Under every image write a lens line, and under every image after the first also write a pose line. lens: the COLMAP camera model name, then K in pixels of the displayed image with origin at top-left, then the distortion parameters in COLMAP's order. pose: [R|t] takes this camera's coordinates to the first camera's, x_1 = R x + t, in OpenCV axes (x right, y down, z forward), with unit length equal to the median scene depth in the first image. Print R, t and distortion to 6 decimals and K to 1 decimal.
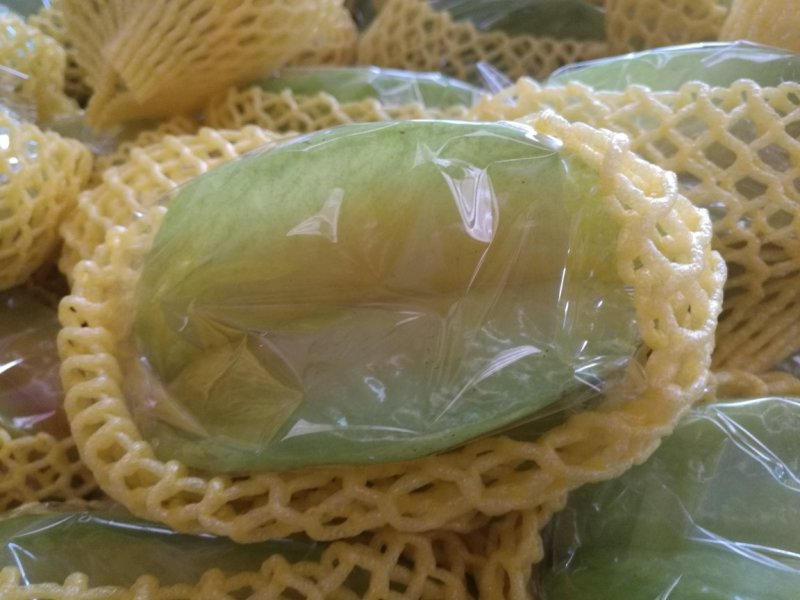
lens RADIAL K [[619.9, 0, 400.0], [0, 619.9, 300.0], [0, 0, 1]] dist [0.000025, 0.000281]
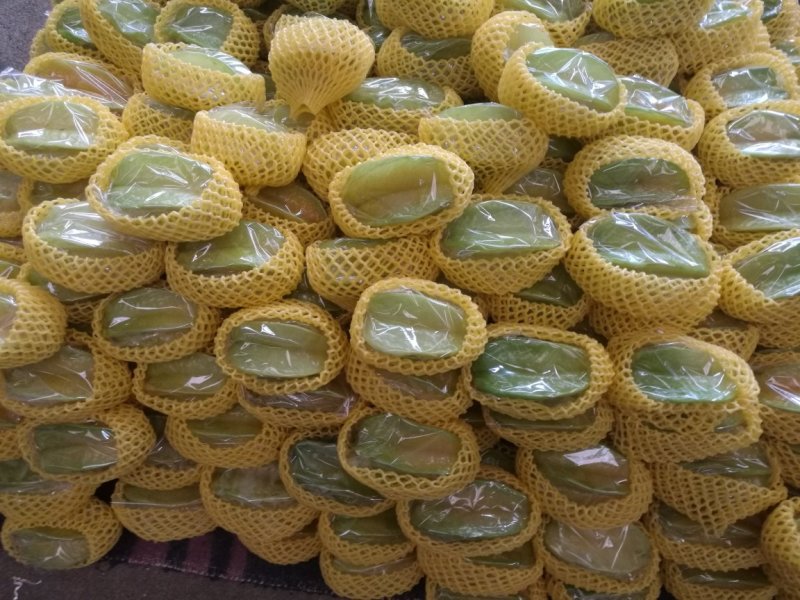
lens RADIAL K [[619.9, 0, 400.0], [0, 619.9, 300.0], [0, 0, 1]] dist [0.000025, 0.000281]
pose [[0.995813, -0.091047, -0.008160, -0.107120], [0.087611, 0.925120, 0.369428, -0.971818], [-0.026086, -0.368596, 0.929223, -3.733939]]
